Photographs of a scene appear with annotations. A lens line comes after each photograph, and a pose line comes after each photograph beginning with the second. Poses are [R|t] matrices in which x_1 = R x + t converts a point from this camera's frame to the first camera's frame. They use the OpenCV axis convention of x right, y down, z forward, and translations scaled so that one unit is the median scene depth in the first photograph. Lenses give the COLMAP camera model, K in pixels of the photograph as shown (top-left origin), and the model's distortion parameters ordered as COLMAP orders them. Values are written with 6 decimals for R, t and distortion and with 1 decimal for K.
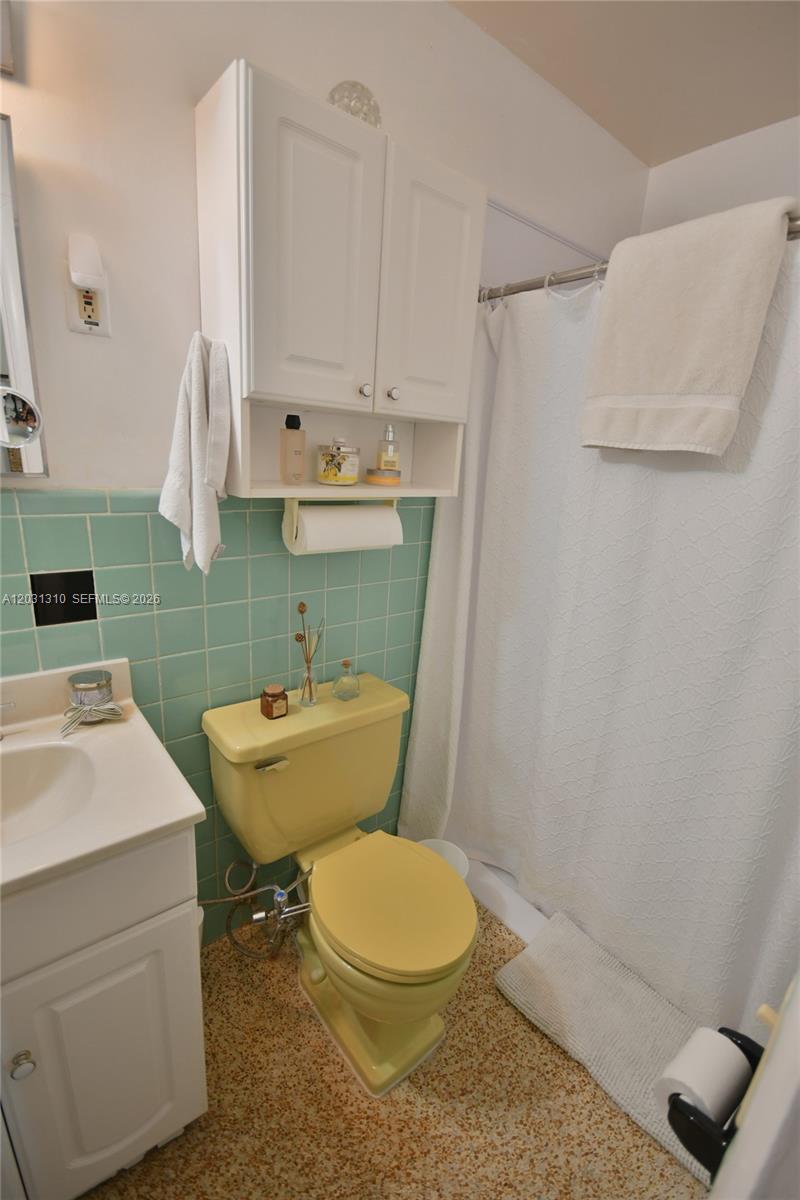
lens RADIAL K [[524.1, 0, 401.2], [0, 524.1, 602.6], [0, 0, 1]] dist [0.008111, -0.010659]
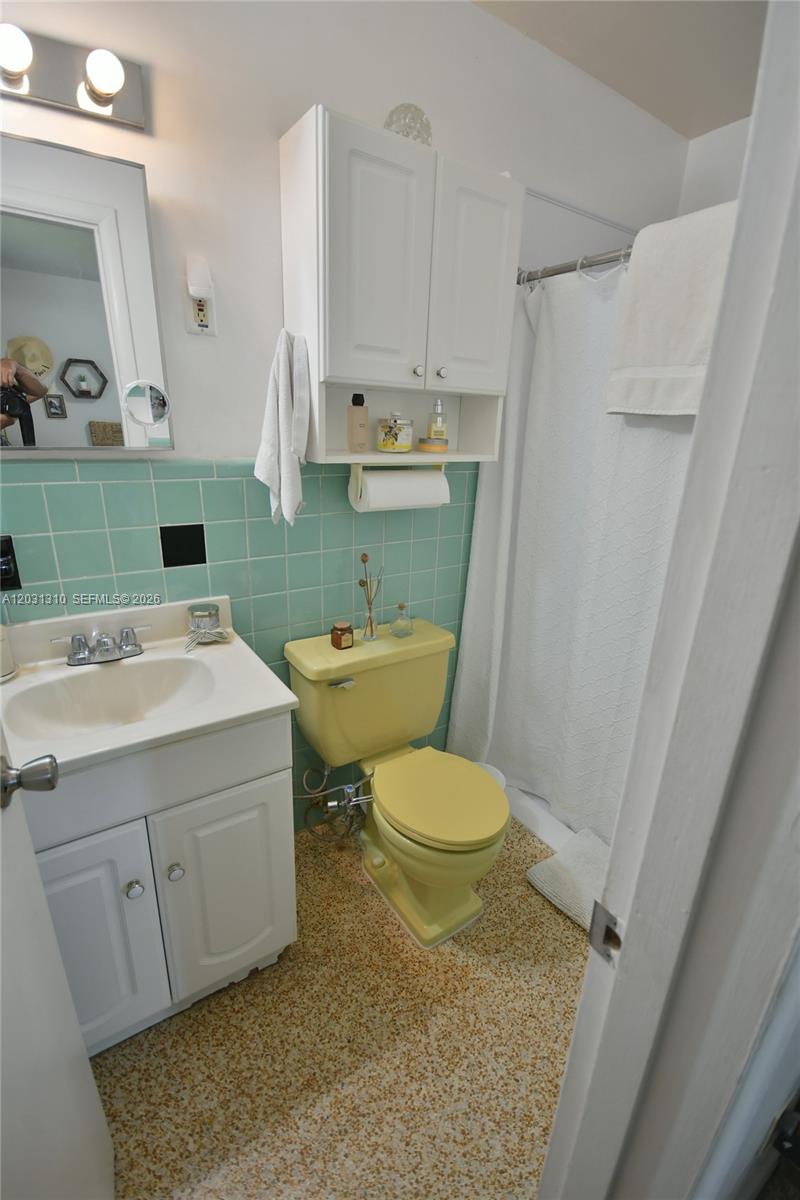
lens RADIAL K [[524.1, 0, 402.1], [0, 524.1, 604.0], [0, 0, 1]] dist [0.008111, -0.010659]
pose [[0.995884, 0.003790, -0.090558, 0.005125], [0.000833, 0.998700, 0.050959, 0.061623], [0.090633, -0.050825, 0.994587, -0.207448]]
